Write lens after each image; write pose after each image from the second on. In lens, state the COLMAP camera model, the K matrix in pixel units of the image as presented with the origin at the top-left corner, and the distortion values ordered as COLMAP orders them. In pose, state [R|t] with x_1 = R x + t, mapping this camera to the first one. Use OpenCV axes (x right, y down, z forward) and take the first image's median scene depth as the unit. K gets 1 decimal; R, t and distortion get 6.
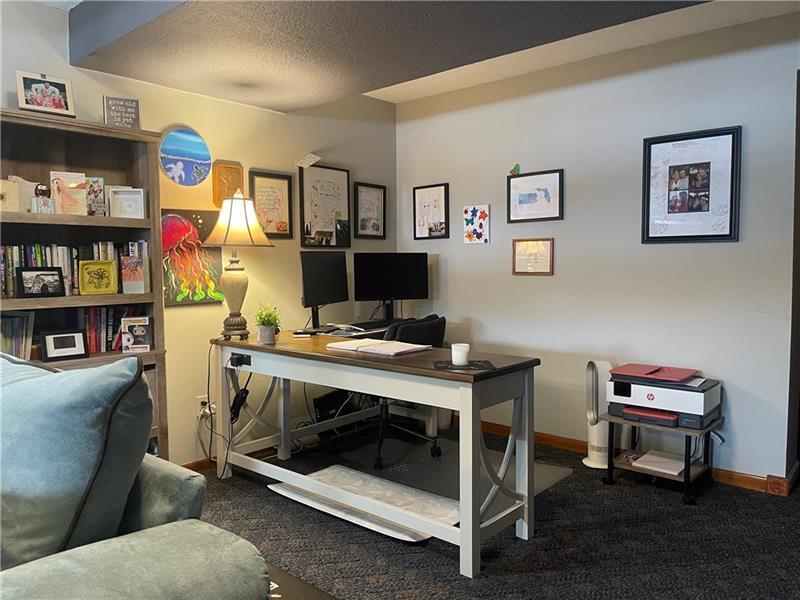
lens RADIAL K [[620.2, 0, 400.0], [0, 620.2, 300.0], [0, 0, 1]] dist [0.029298, -0.004594]
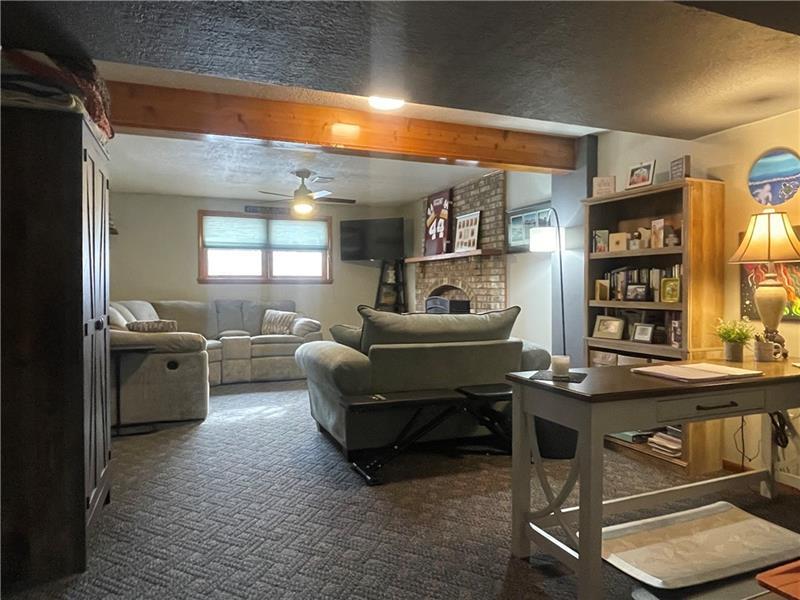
lens RADIAL K [[539.7, 0, 400.0], [0, 539.7, 300.0], [0, 0, 1]] dist [-0.000848, -0.000503]
pose [[-0.443227, 0.025187, -0.896055, 0.765934], [-0.055460, 0.996920, 0.055455, -0.041920], [0.894692, 0.074274, -0.440465, 0.869037]]
